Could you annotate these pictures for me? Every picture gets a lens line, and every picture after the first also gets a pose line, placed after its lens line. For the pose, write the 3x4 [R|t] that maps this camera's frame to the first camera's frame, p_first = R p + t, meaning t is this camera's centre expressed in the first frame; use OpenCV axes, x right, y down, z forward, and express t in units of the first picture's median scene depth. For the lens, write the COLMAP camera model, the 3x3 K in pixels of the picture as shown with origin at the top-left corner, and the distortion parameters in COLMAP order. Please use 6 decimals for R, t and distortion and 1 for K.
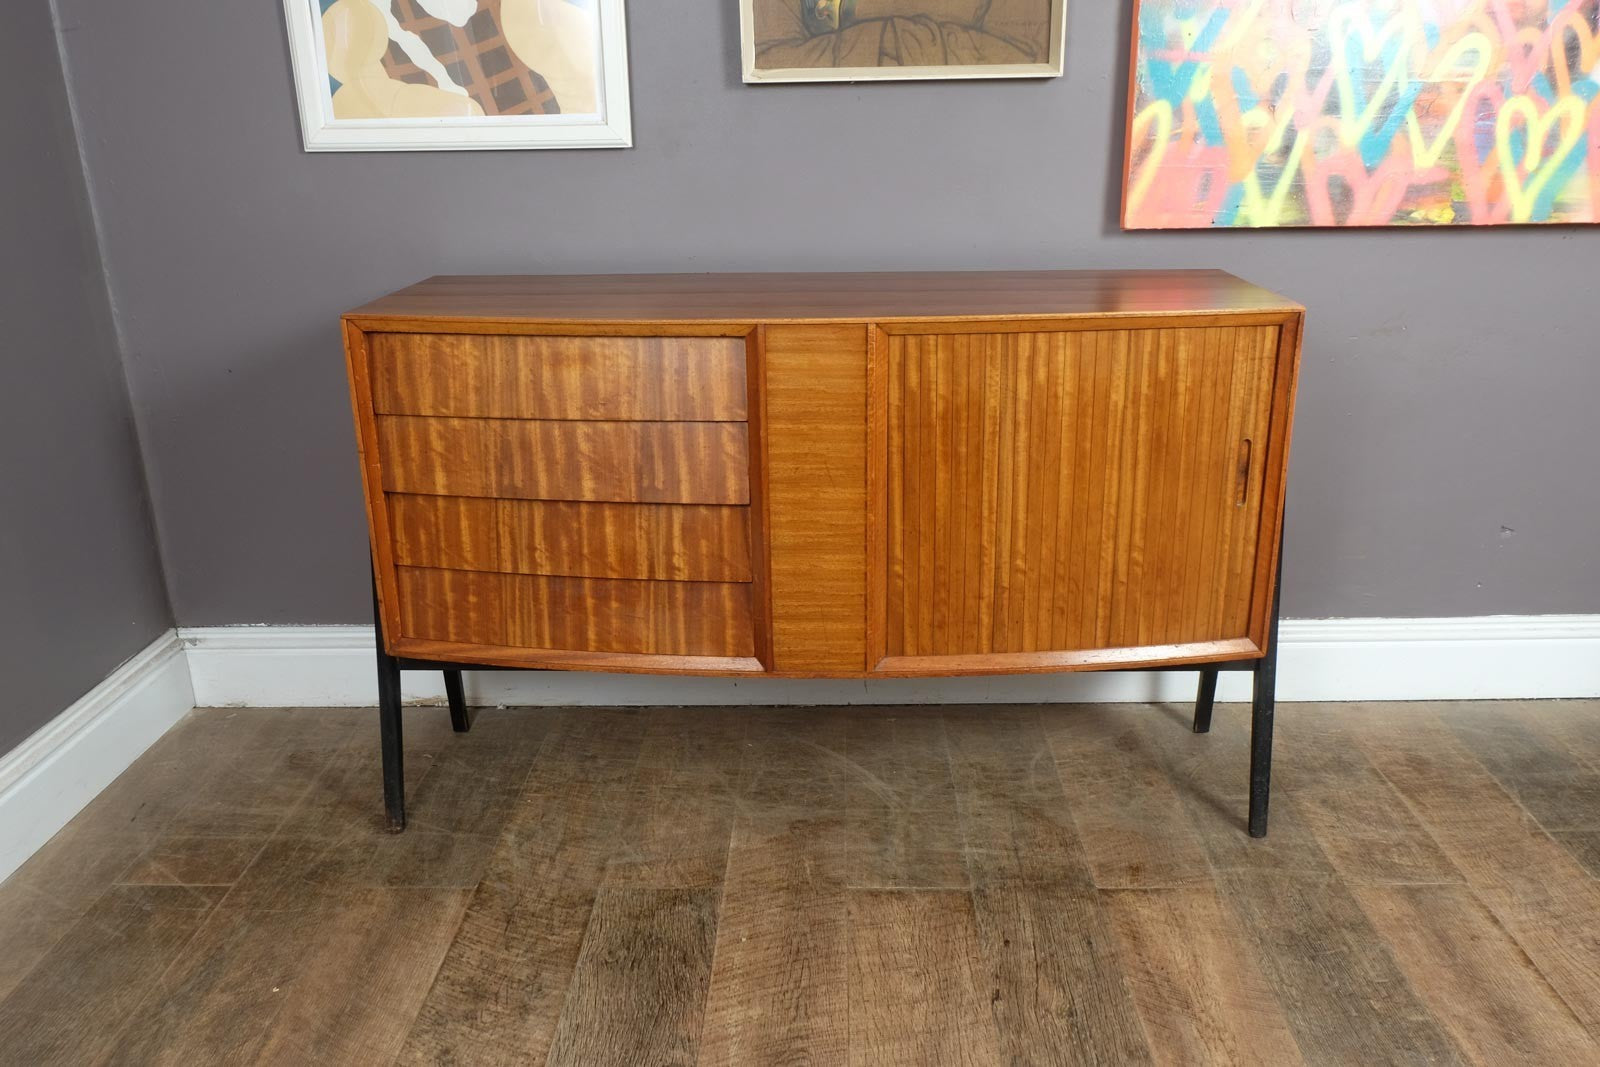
lens RADIAL K [[1292.7, 0, 796.5], [0, 1292.7, 628.7], [0, 0, 1]] dist [-0.041925, 0.052240]
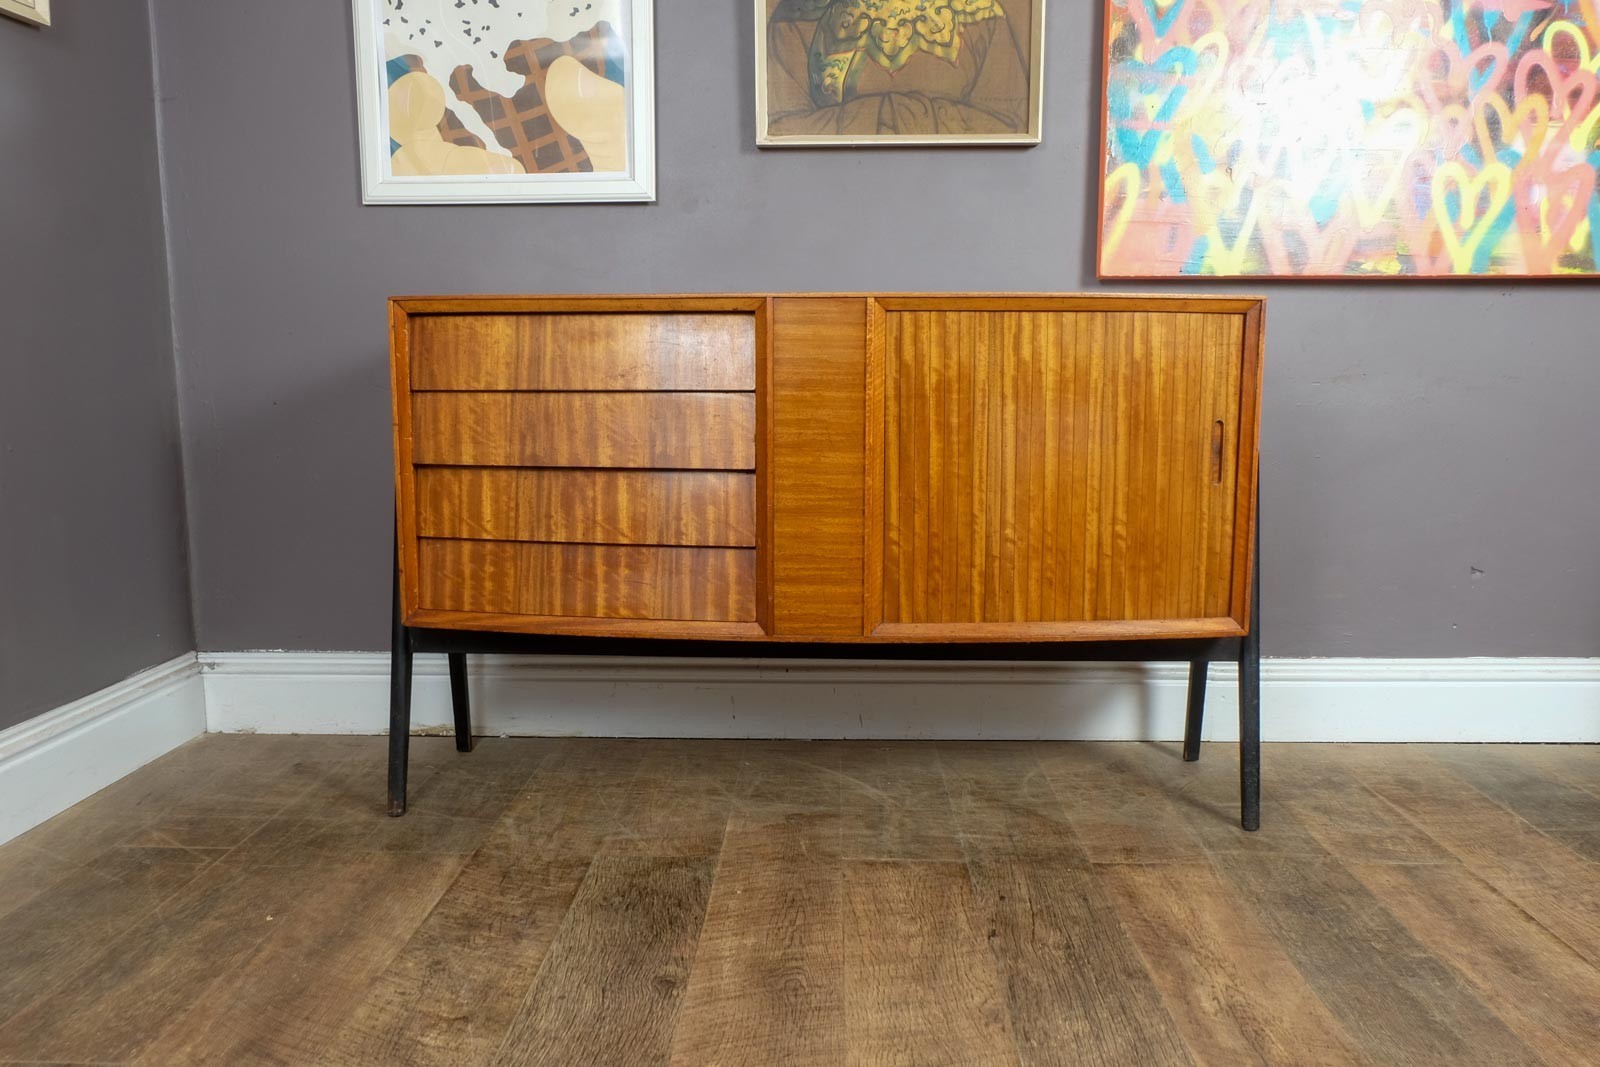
lens RADIAL K [[1292.7, 0, 777.7], [0, 1292.7, 599.8], [0, 0, 1]] dist [-0.041925, 0.052240]
pose [[0.999773, 0.018249, -0.011016, -0.003745], [-0.020117, 0.978663, -0.204485, 0.212491], [0.007049, 0.204660, 0.978808, -0.023115]]
